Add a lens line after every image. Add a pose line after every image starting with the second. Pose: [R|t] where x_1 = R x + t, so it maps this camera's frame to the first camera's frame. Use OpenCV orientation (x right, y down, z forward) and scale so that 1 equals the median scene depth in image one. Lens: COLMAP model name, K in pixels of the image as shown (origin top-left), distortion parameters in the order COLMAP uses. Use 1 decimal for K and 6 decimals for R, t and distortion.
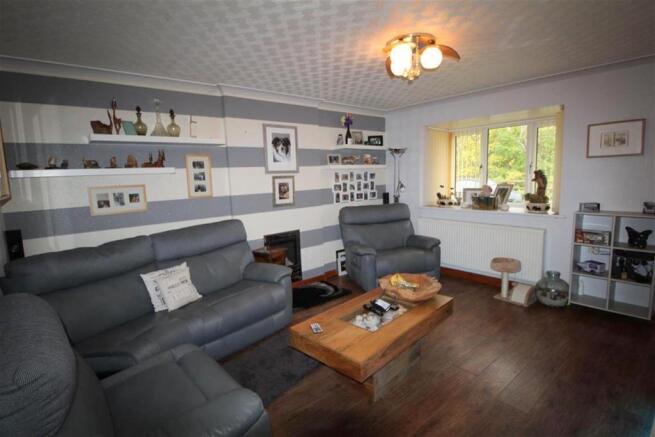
lens RADIAL K [[323.3, 0, 329.2], [0, 323.3, 217.6], [0, 0, 1]] dist [-0.002047, -0.000829]
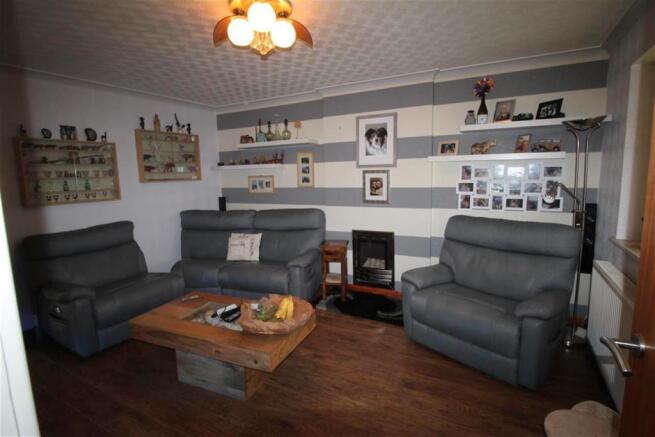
lens RADIAL K [[323.3, 0, 329.3], [0, 323.3, 215.9], [0, 0, 1]] dist [-0.002047, -0.000829]
pose [[0.375082, 0.151642, -0.914504, 0.677428], [-0.111506, 0.986747, 0.117887, -0.095838], [0.920261, 0.057755, 0.387020, 0.539374]]
